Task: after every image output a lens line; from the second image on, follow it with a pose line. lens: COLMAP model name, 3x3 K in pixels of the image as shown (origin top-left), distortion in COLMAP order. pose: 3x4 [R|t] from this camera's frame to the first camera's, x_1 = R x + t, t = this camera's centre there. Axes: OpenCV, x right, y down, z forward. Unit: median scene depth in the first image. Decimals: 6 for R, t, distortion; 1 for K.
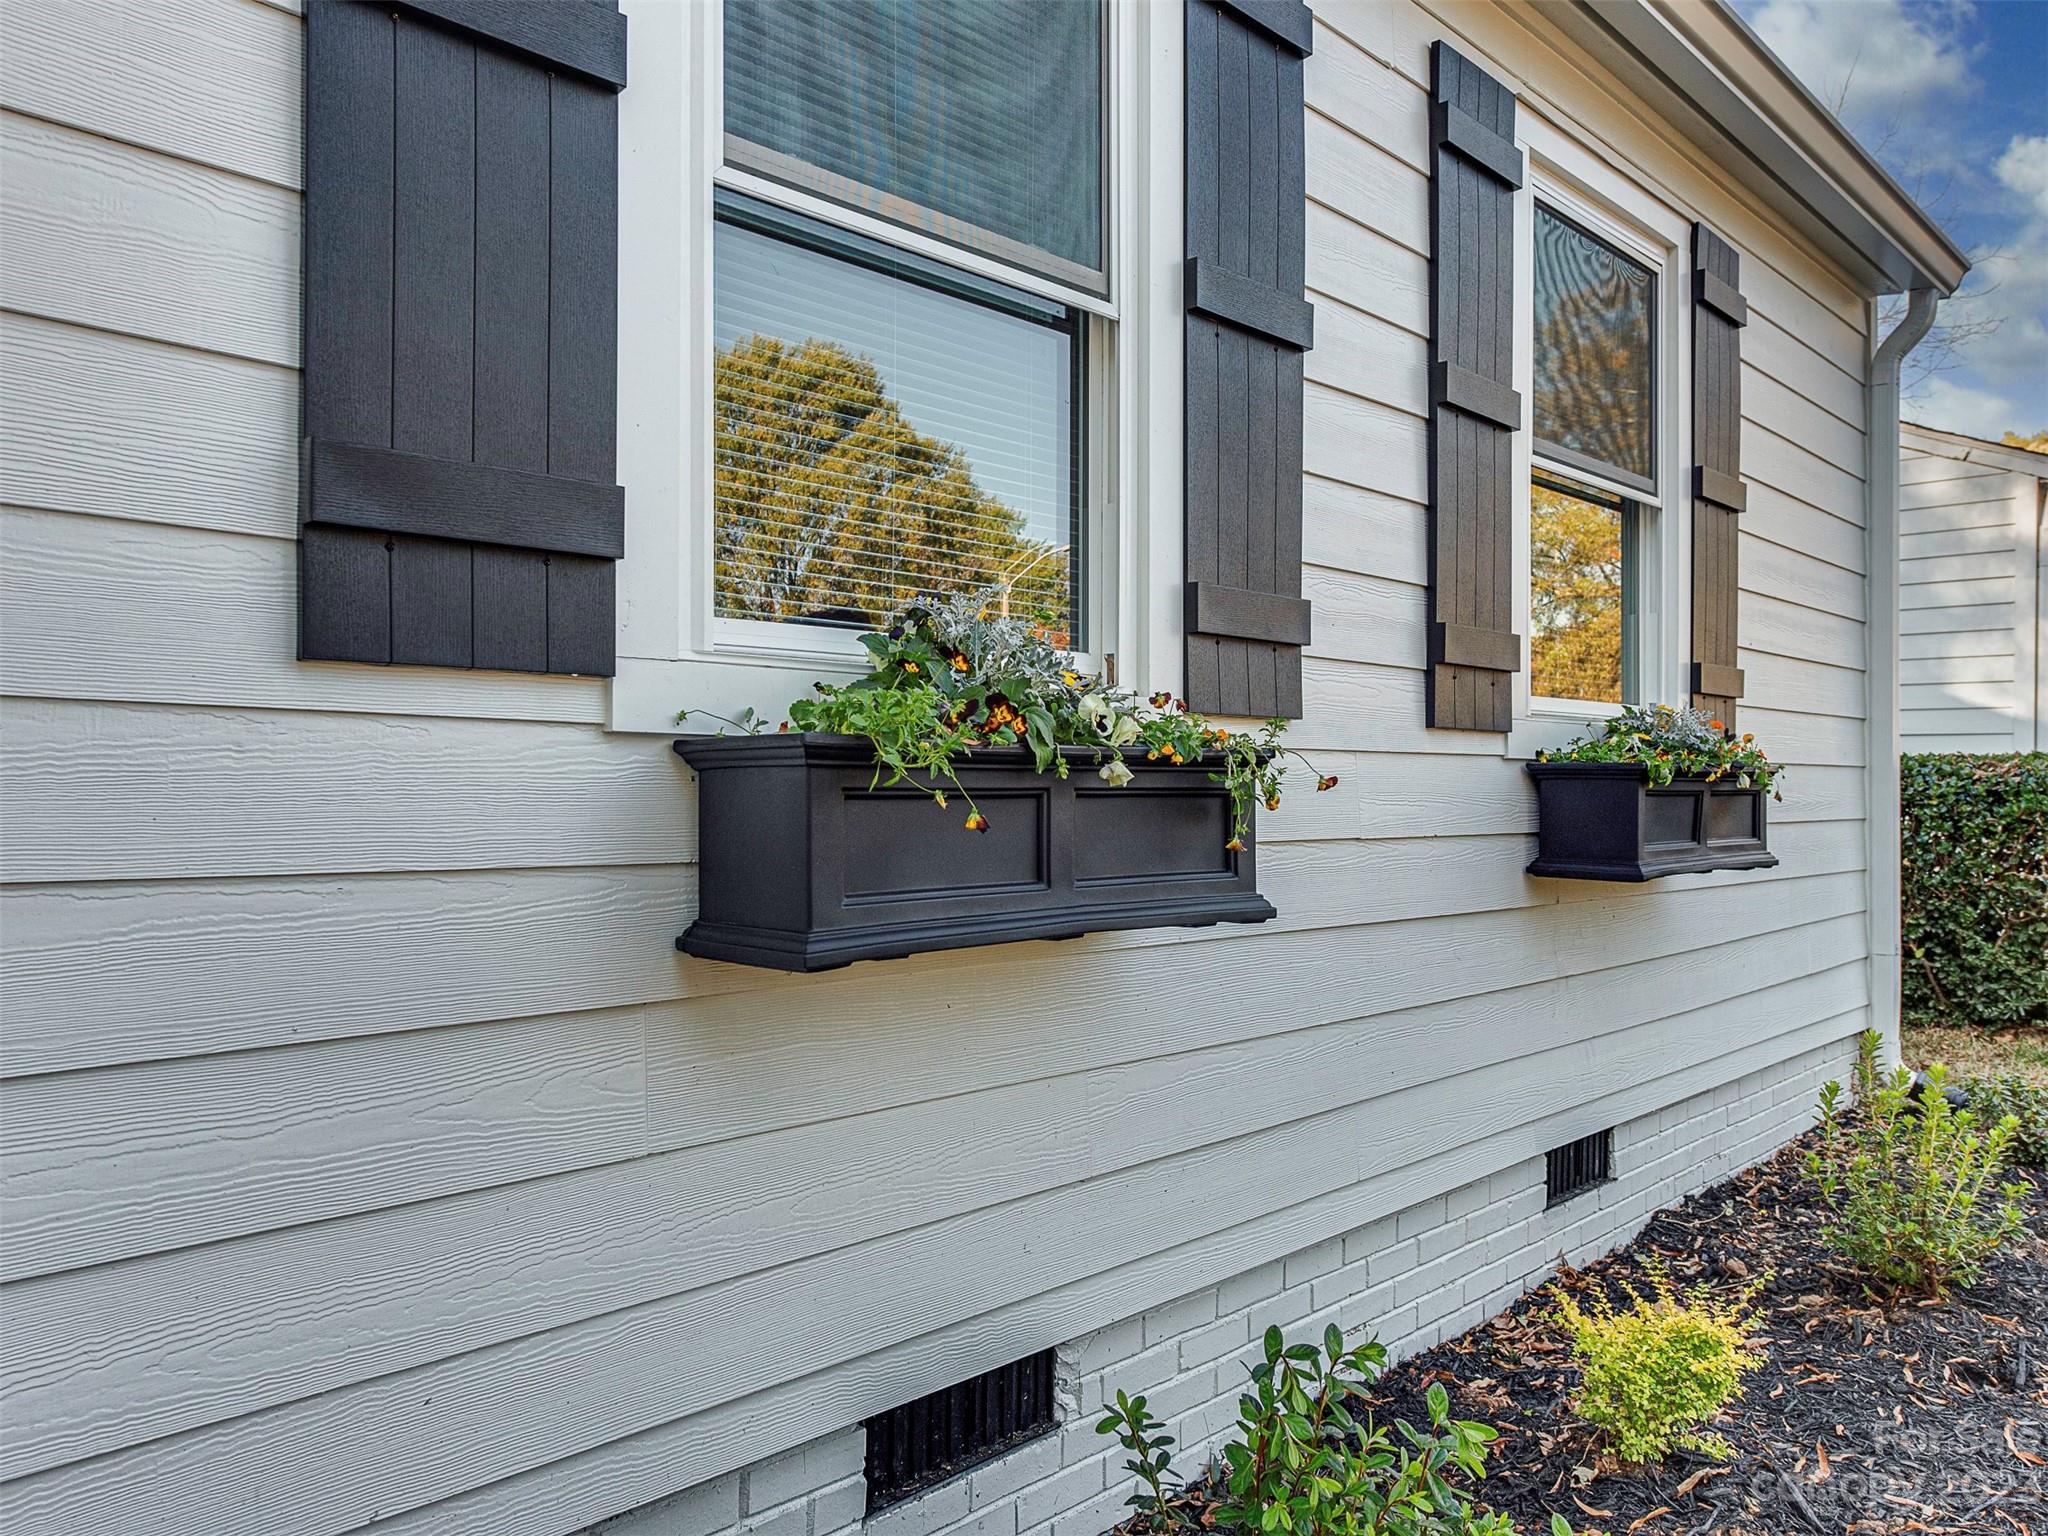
lens RADIAL K [[1471.0, 0, 1024.0], [0, 1471.0, 768.0], [0, 0, 1]] dist [0.000728, 0.000345]
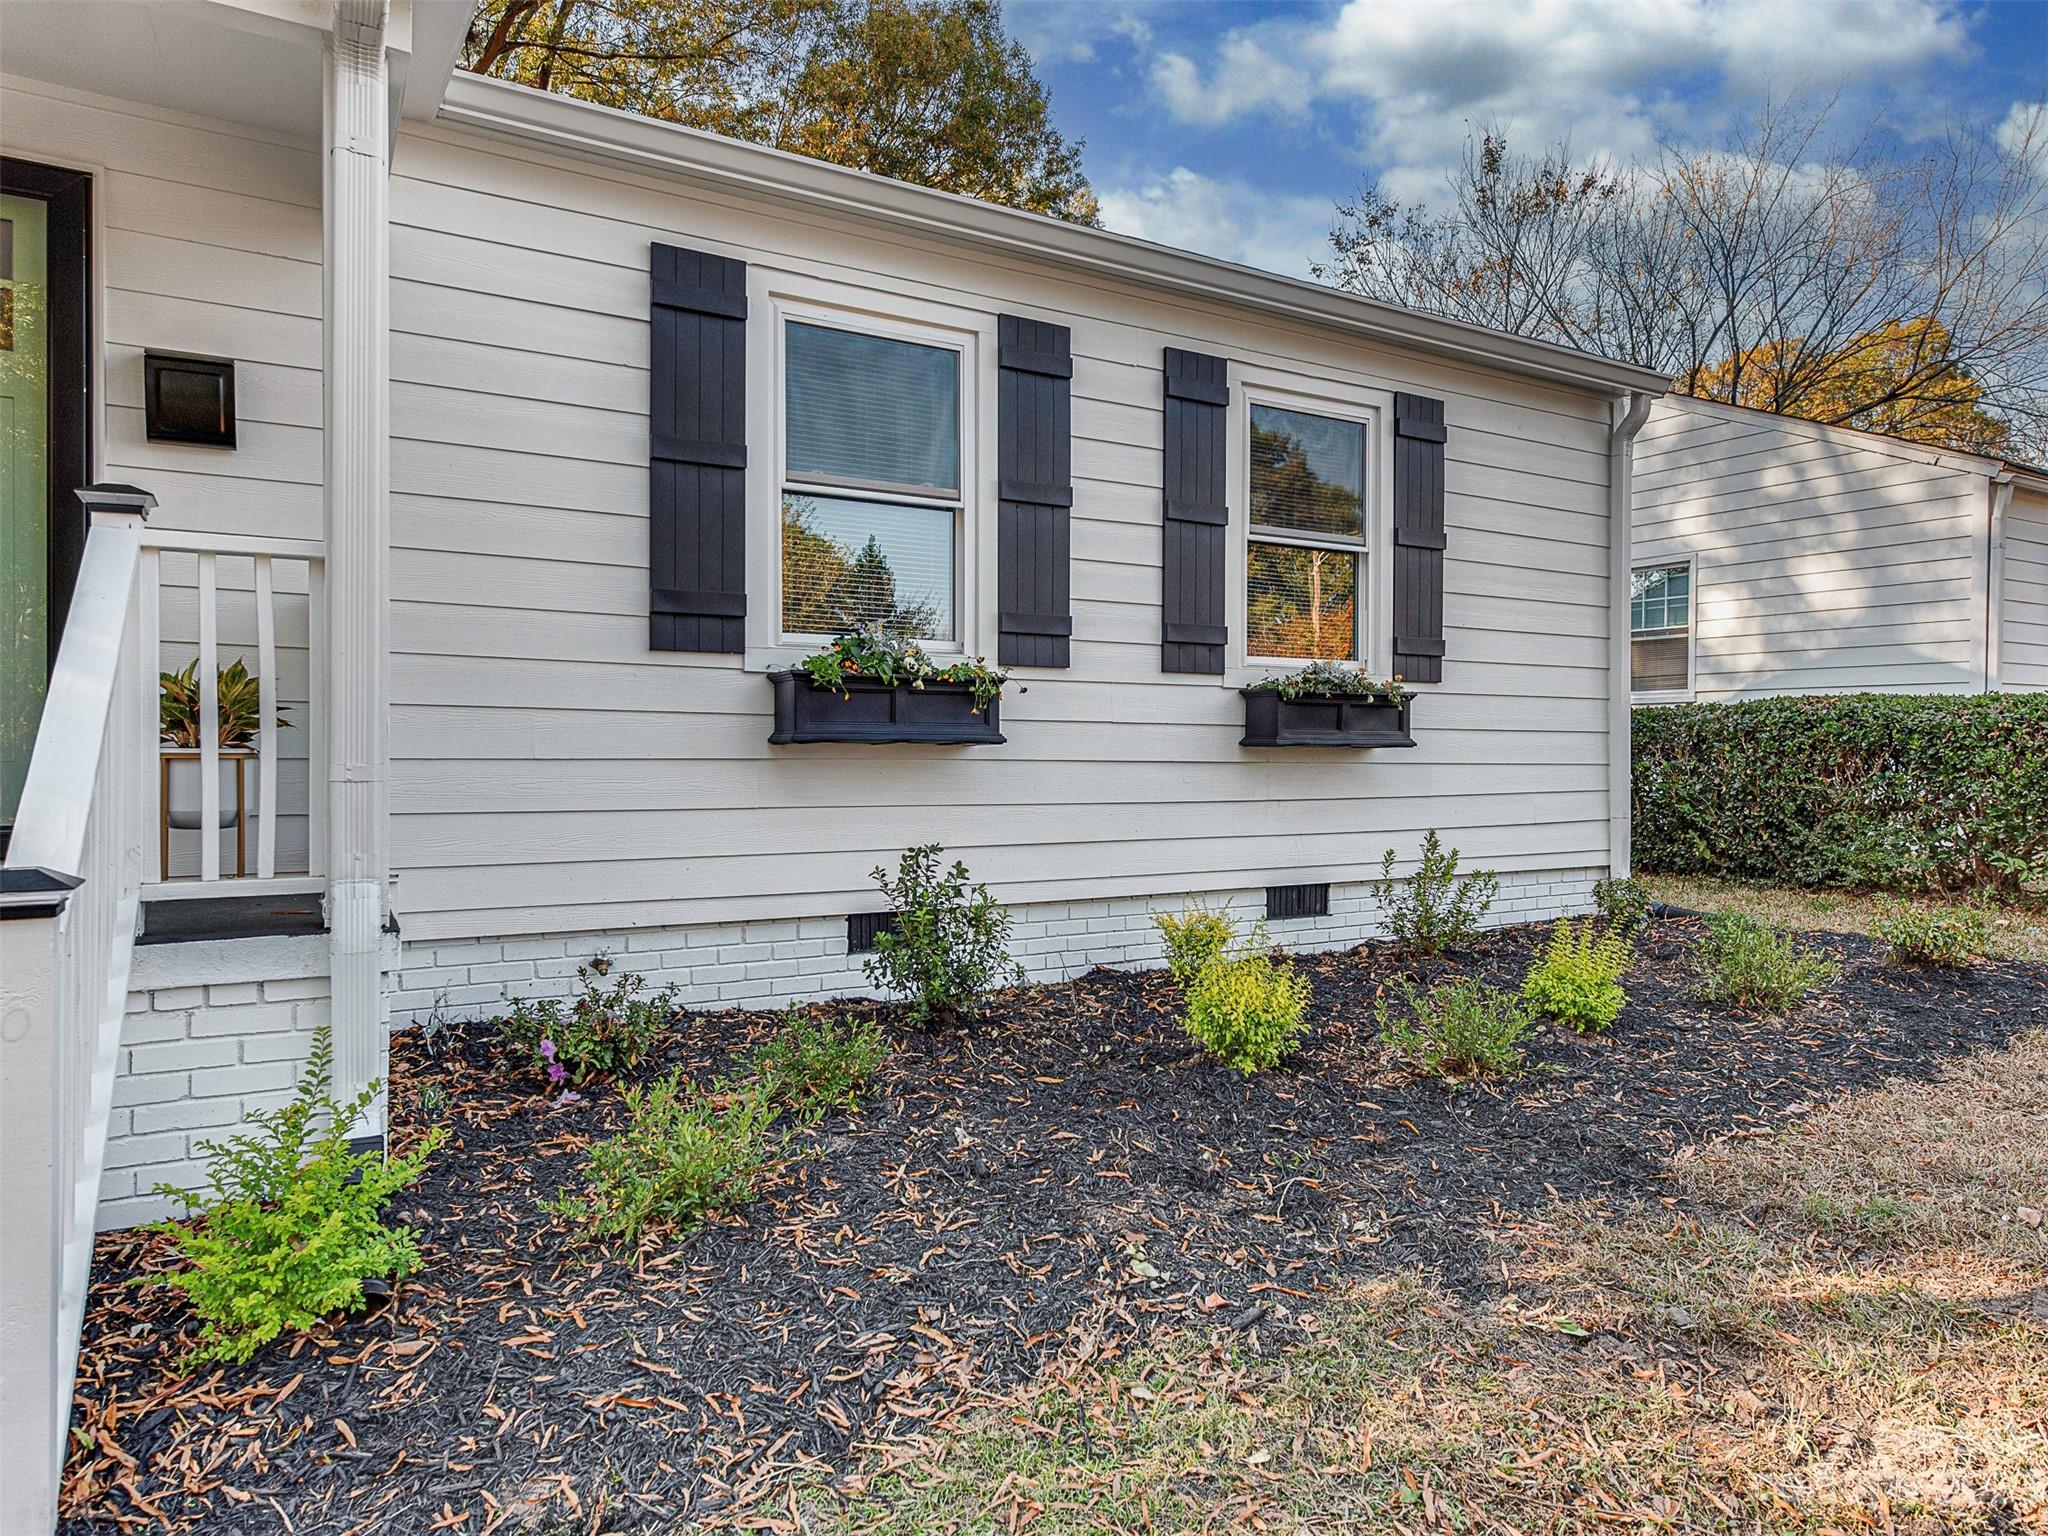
lens RADIAL K [[1260.3, 0, 1029.5], [0, 1260.3, 759.5], [0, 0, 1]] dist [0.004218, -0.000867]
pose [[0.964008, 0.001548, -0.265868, 0.742192], [0.003227, 0.999841, 0.017523, 0.086156], [0.265853, -0.017750, 0.963850, -1.048624]]
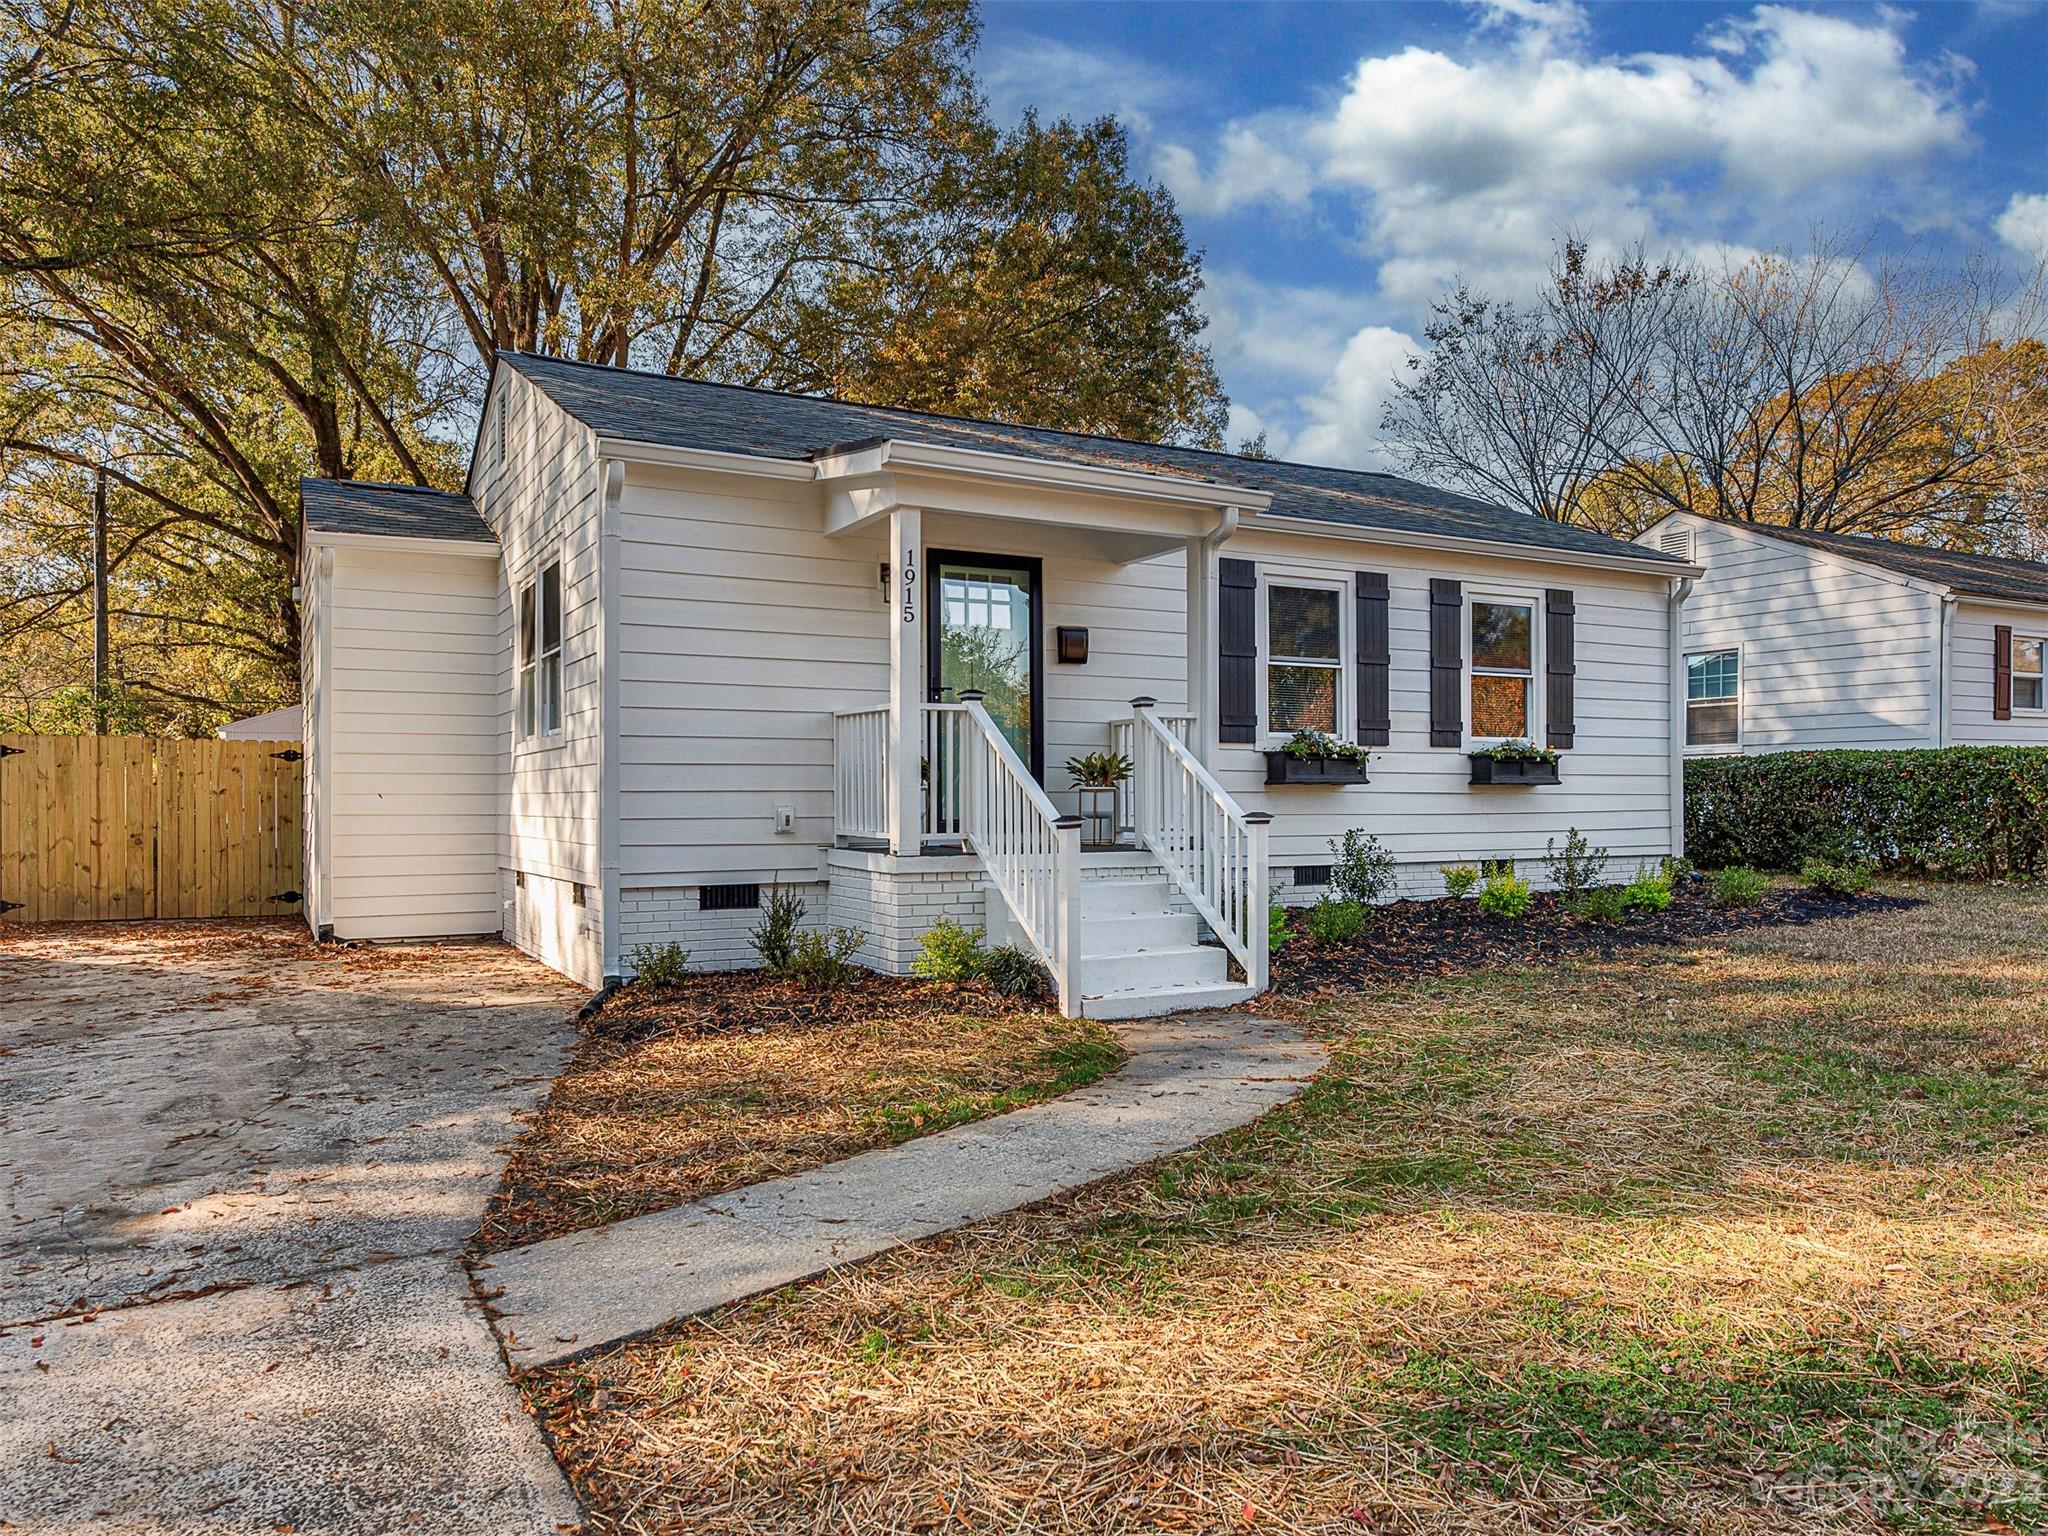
lens RADIAL K [[1393.3, 0, 1005.6], [0, 1393.3, 811.6], [0, 0, 1]] dist [-0.001862, 0.000419]
pose [[0.955019, -0.008315, -0.296429, 0.376949], [0.013552, 0.999786, 0.015615, 0.099528], [0.296236, -0.018930, 0.954927, -3.949948]]
